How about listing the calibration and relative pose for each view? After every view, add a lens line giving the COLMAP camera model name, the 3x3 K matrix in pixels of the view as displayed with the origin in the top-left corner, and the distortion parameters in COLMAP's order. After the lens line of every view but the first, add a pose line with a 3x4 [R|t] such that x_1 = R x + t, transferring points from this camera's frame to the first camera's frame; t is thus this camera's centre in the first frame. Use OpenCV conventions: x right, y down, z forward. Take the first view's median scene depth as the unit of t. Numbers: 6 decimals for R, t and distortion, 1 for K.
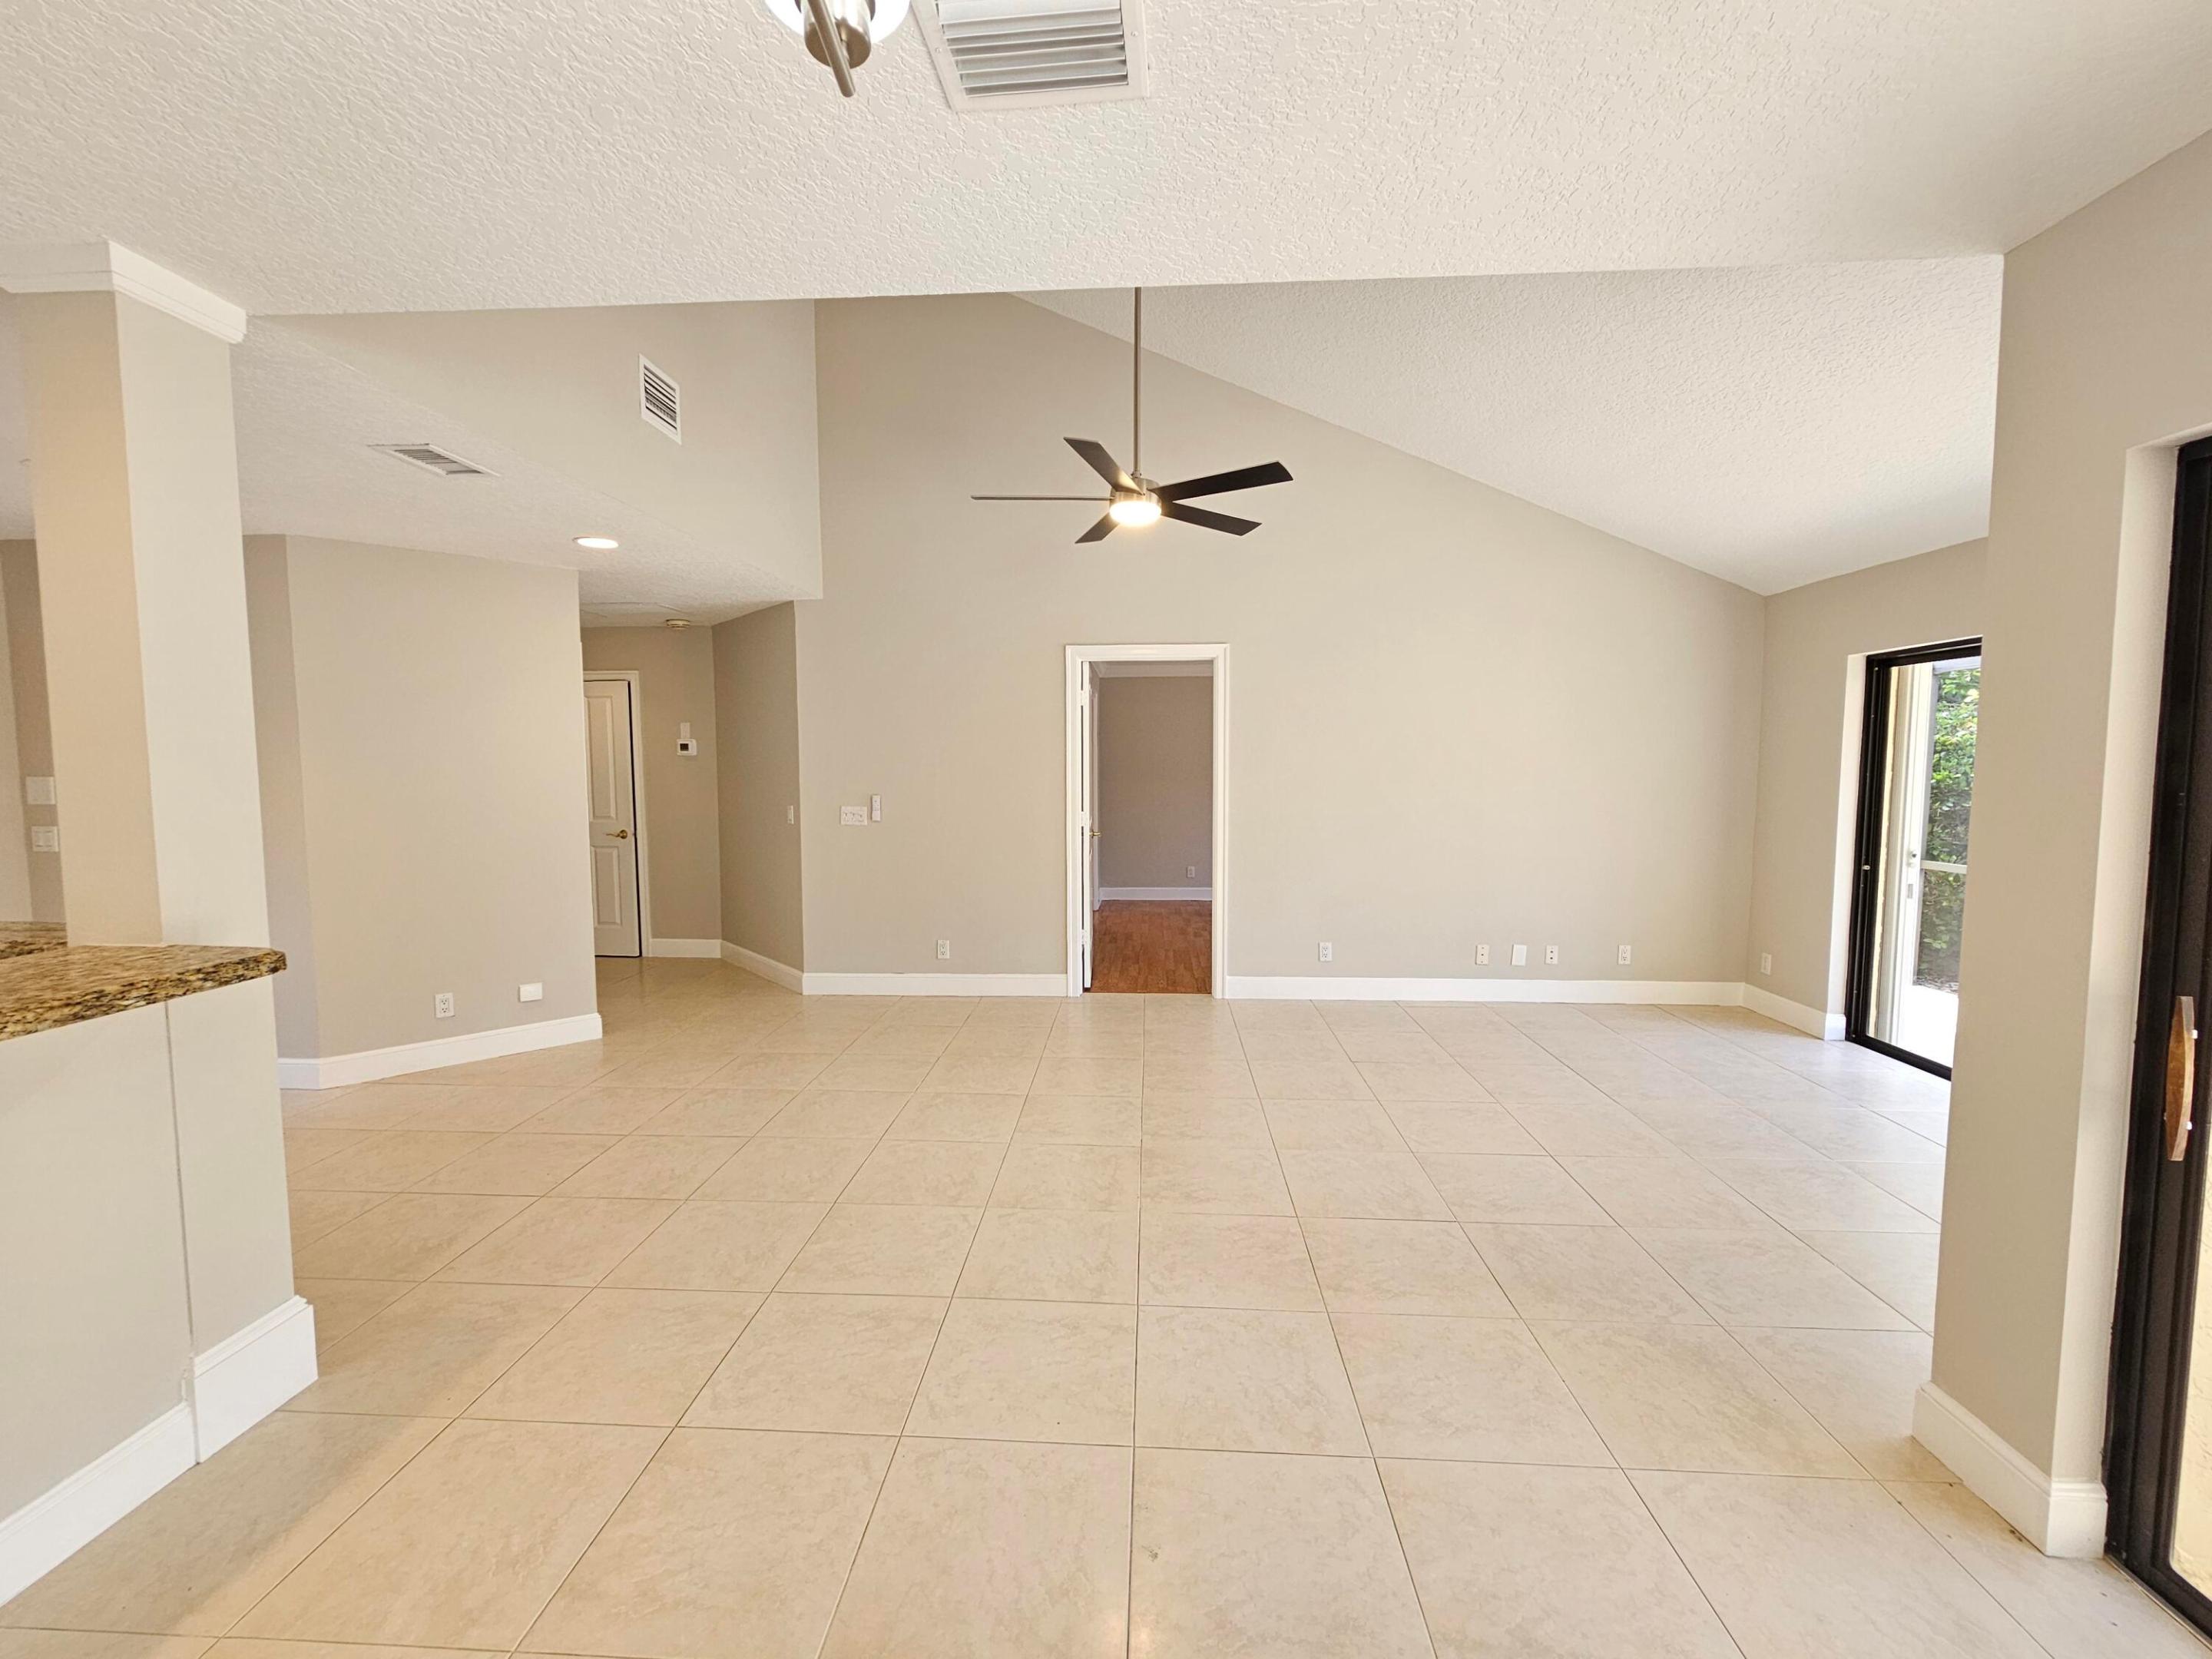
lens RADIAL K [[904.9, 0, 1092.9], [0, 904.9, 826.4], [0, 0, 1]] dist [-0.005071, 0.000922]
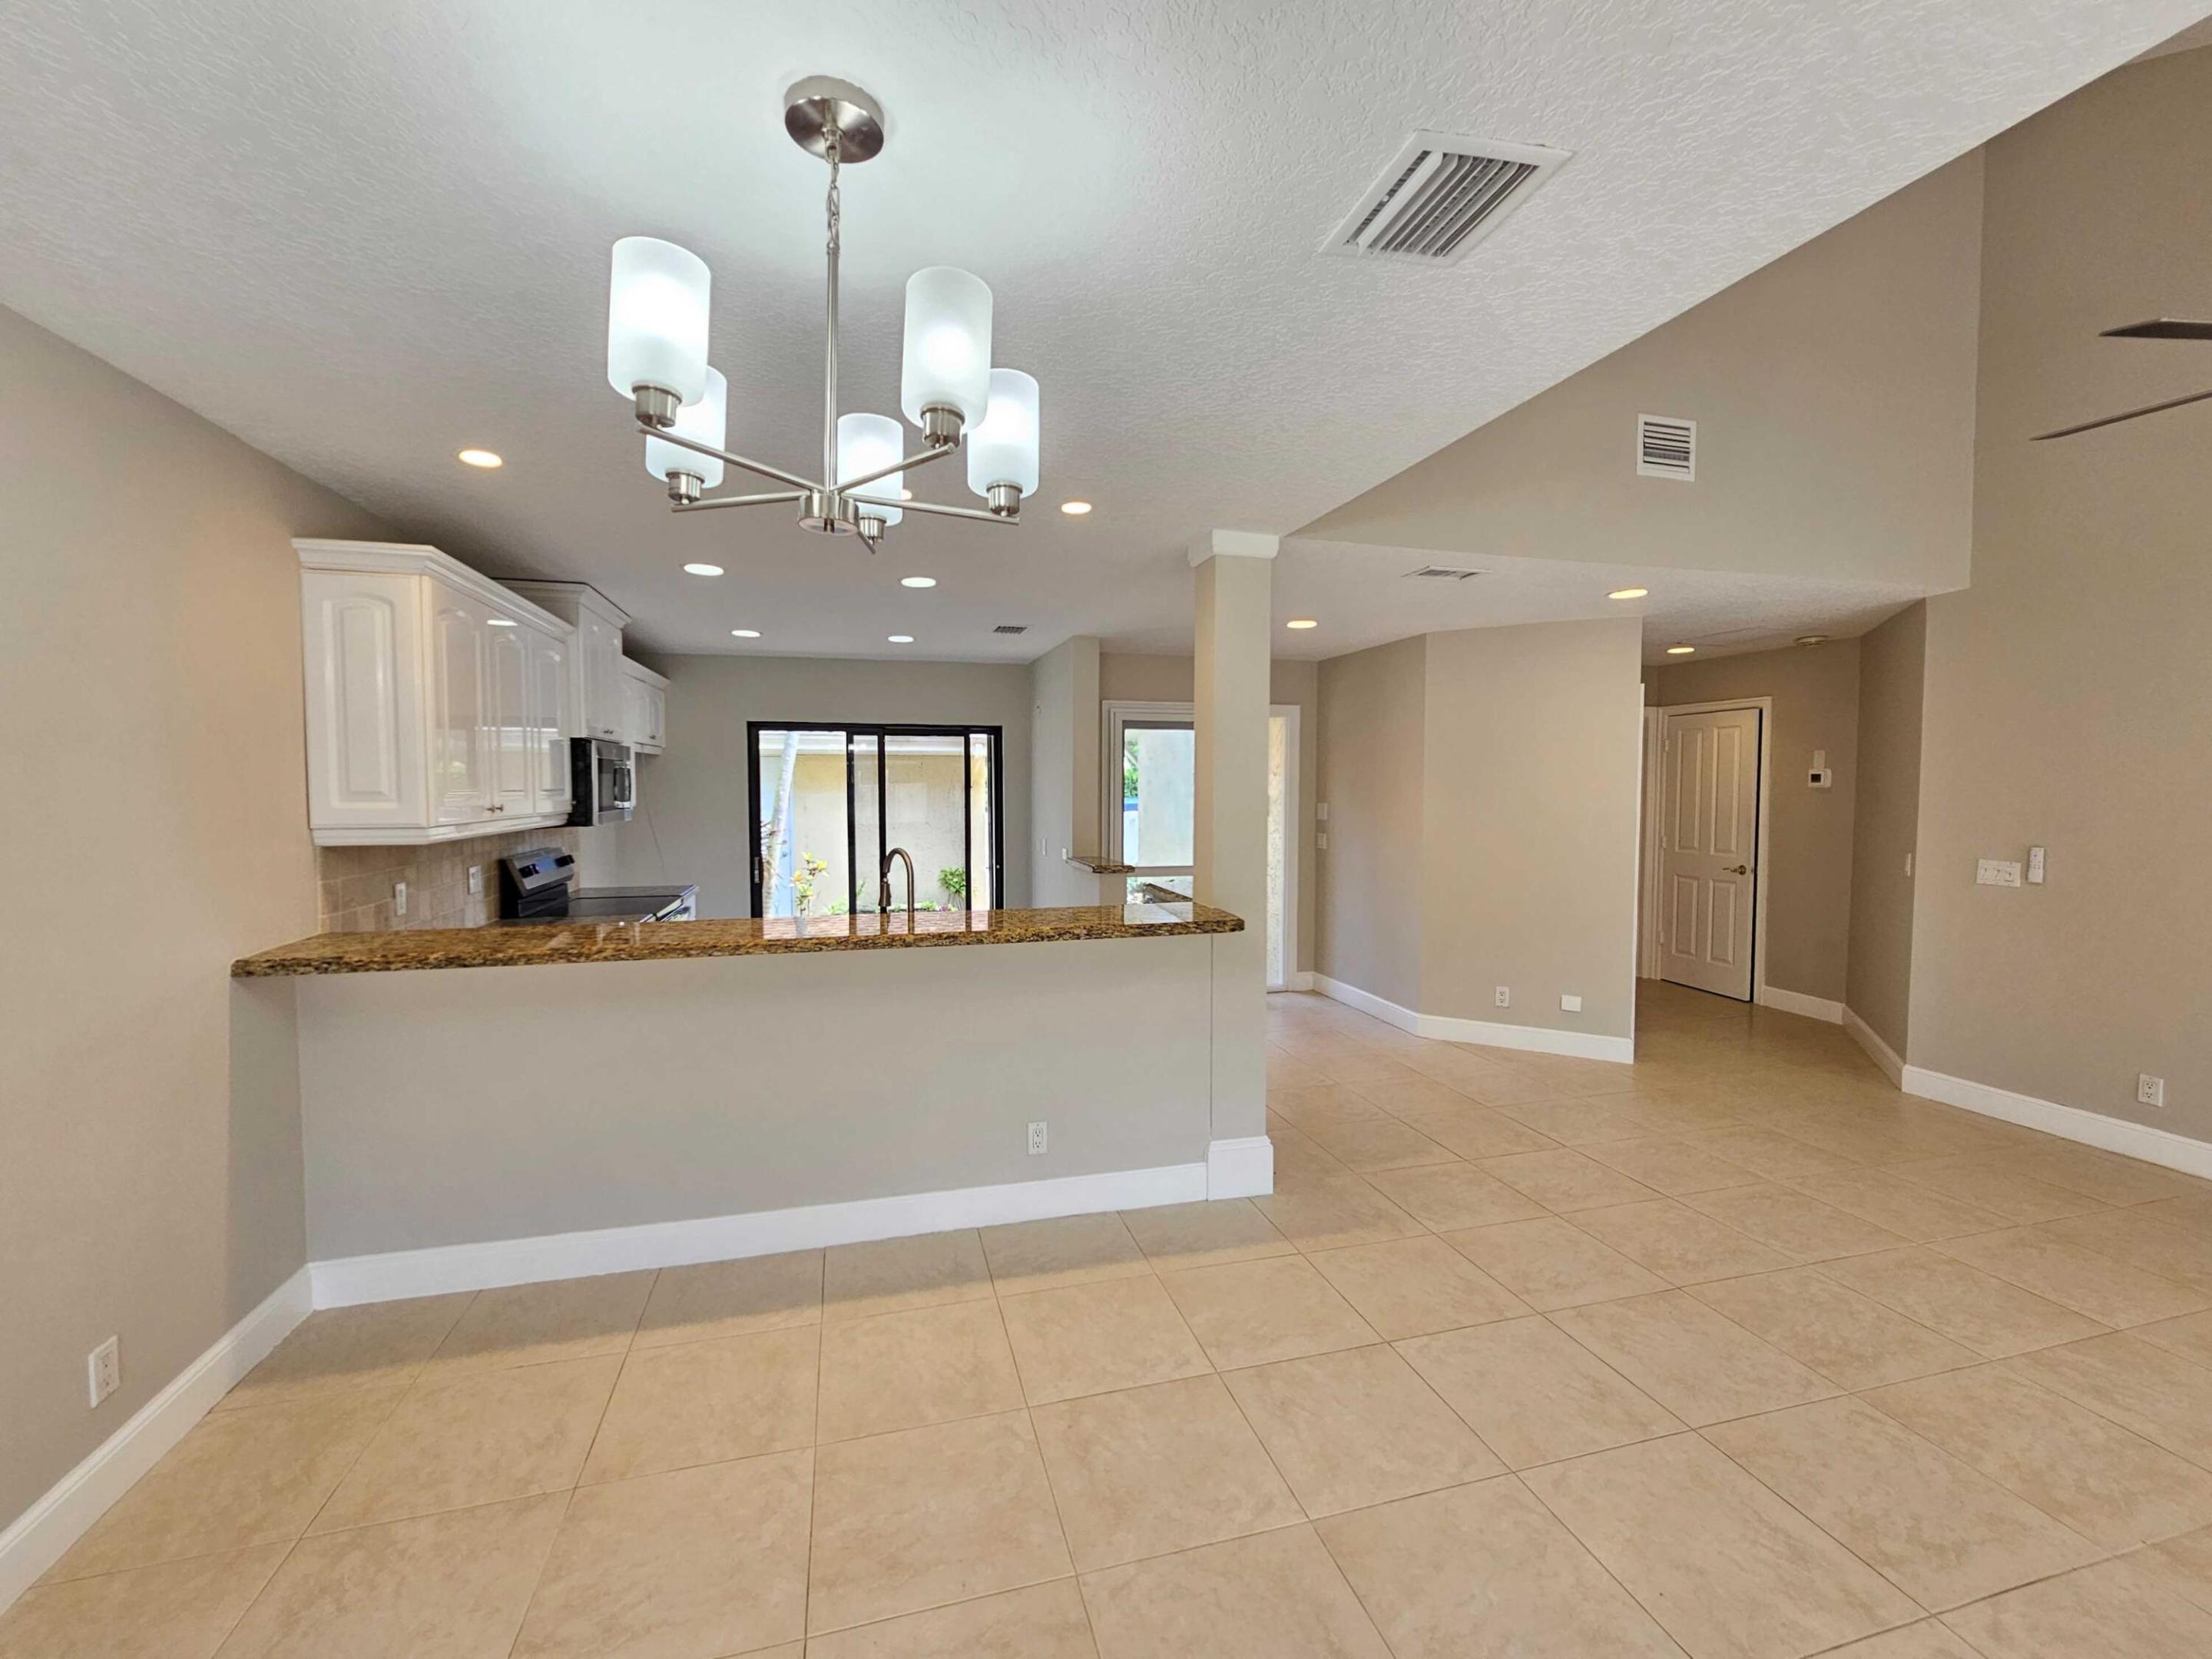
lens RADIAL K [[904.9, 0, 1099.3], [0, 904.9, 833.0], [0, 0, 1]] dist [-0.005071, 0.000922]
pose [[0.322150, 0.053934, -0.945151, 0.308399], [-0.066915, 0.997176, 0.034095, -0.033147], [0.944321, 0.052261, 0.324849, 0.094787]]
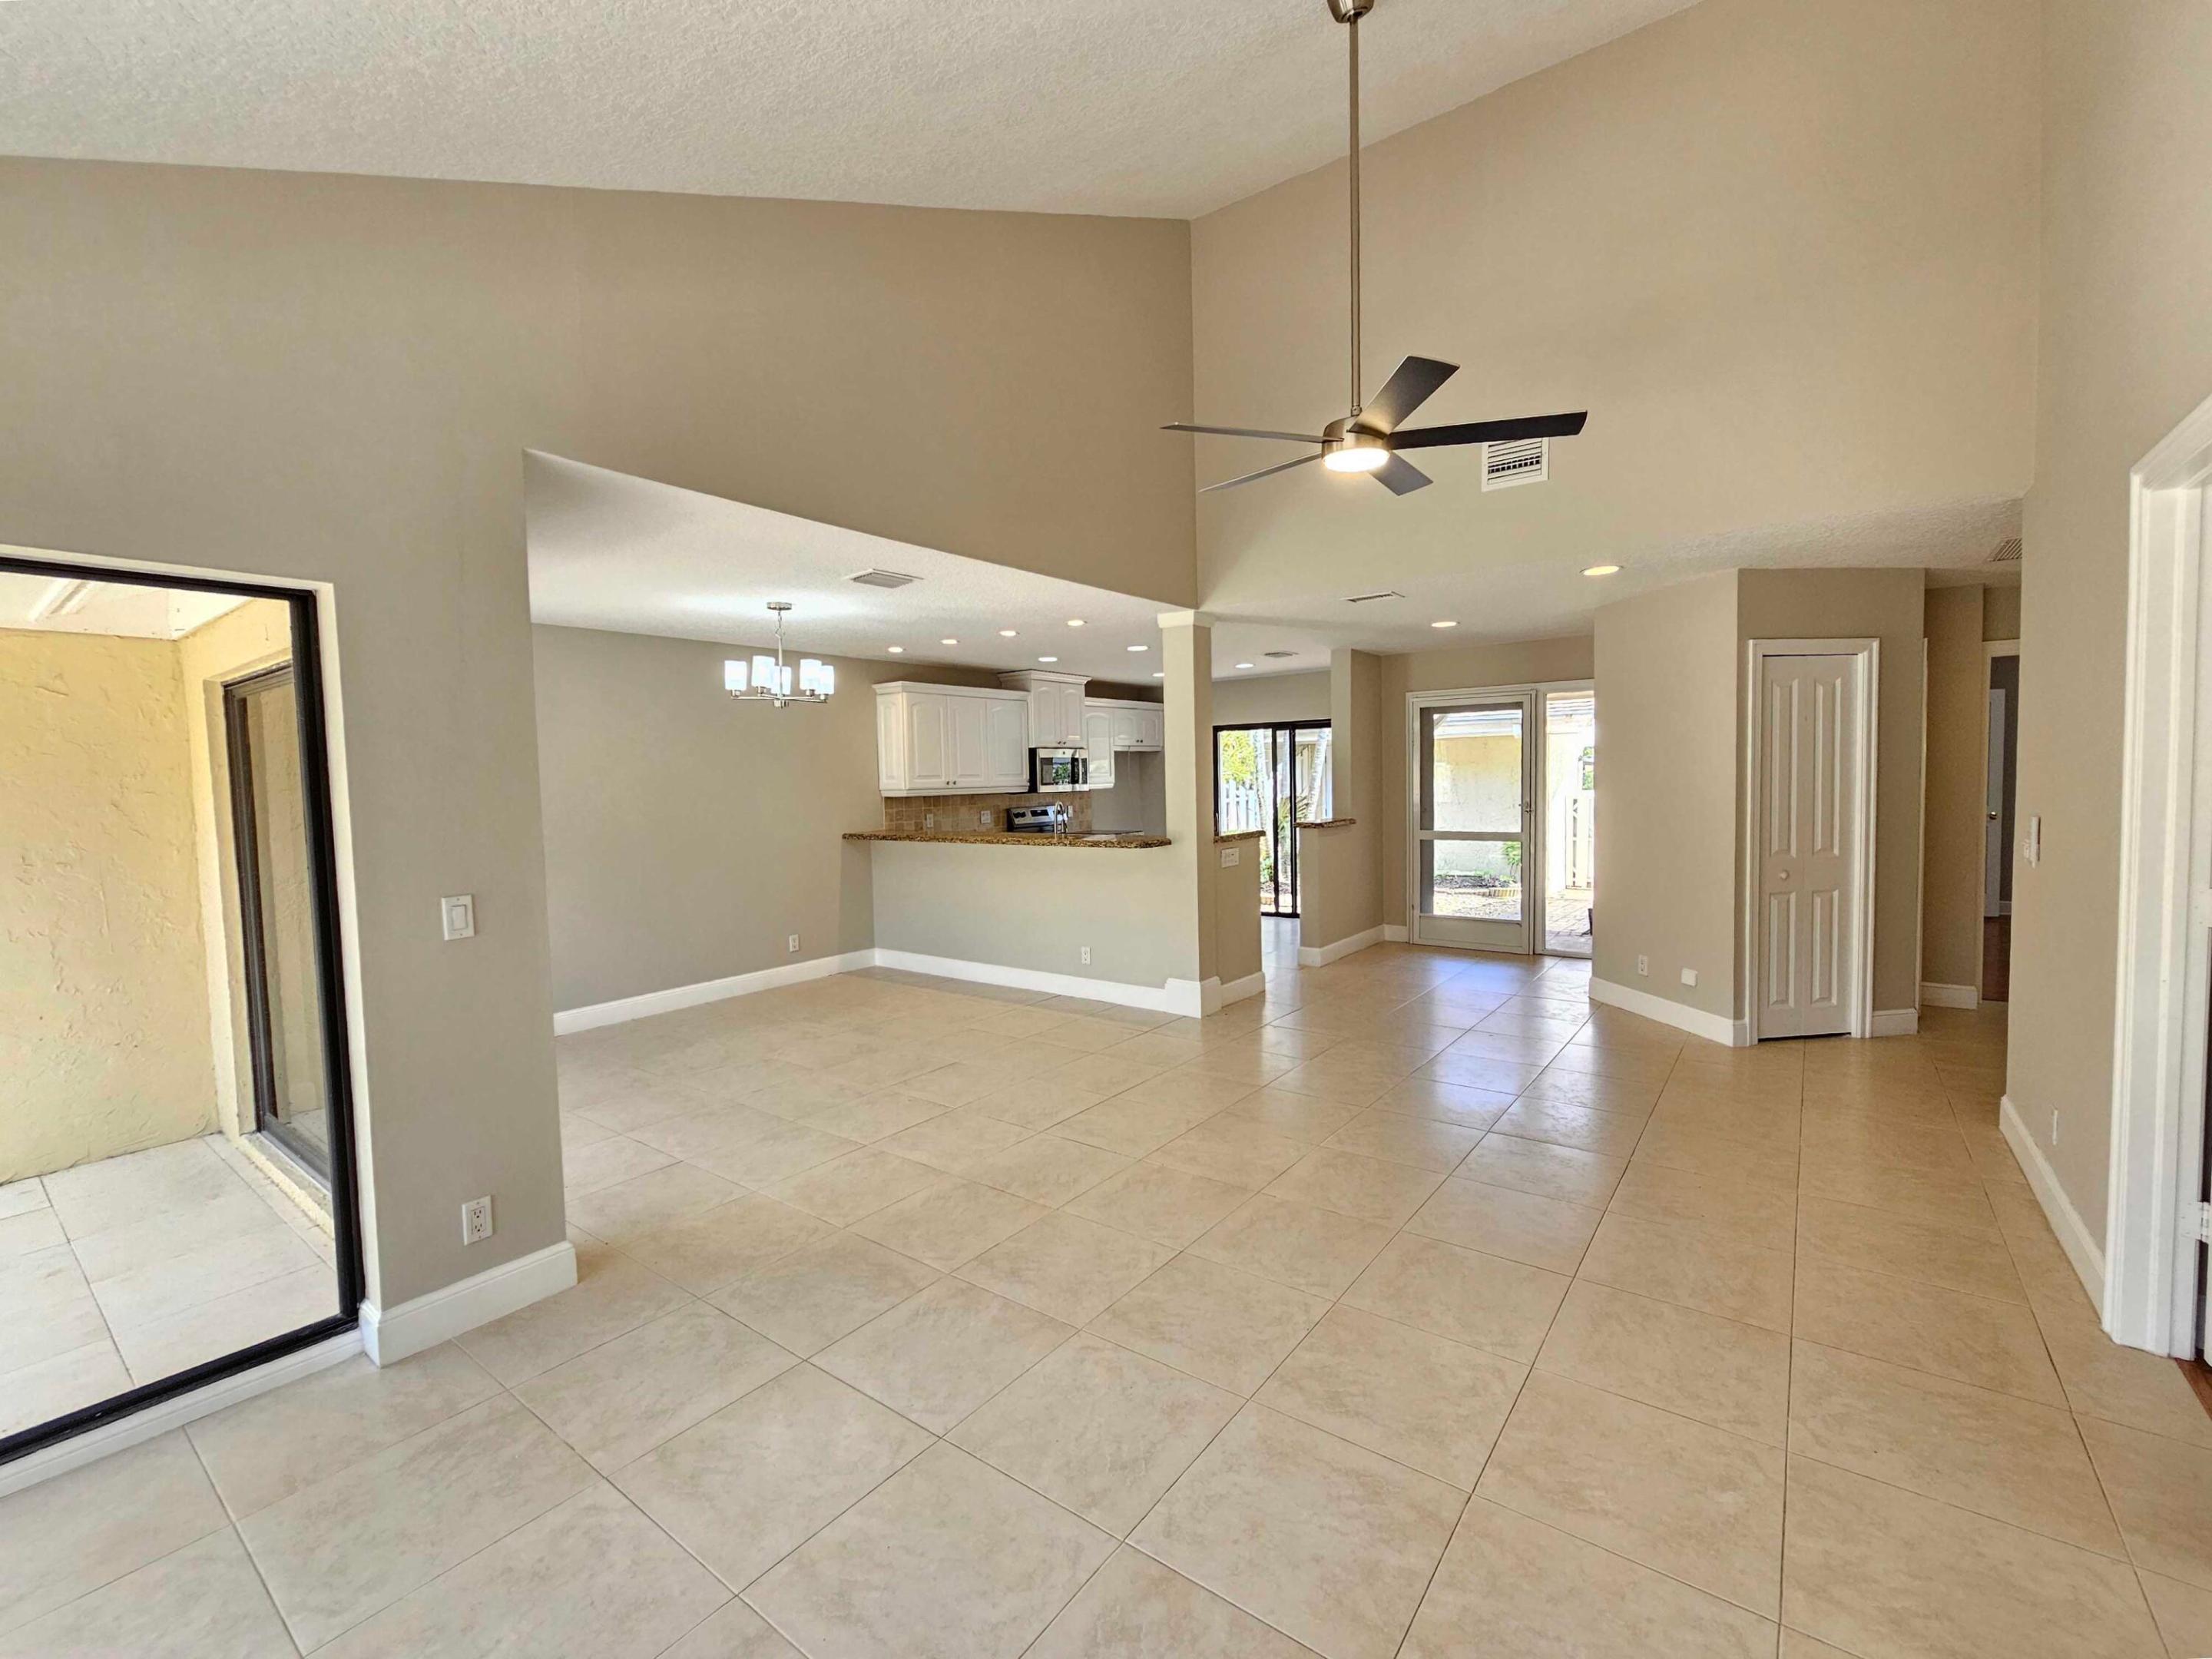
lens RADIAL K [[942.0, 0, 1096.7], [0, 942.0, 821.7], [0, 0, 1]] dist [-0.004906, 0.000167]
pose [[-0.557695, 0.054138, -0.828279, 0.873382], [-0.032240, 0.995705, 0.086789, -0.095796], [0.829420, 0.075106, -0.553554, 1.294958]]
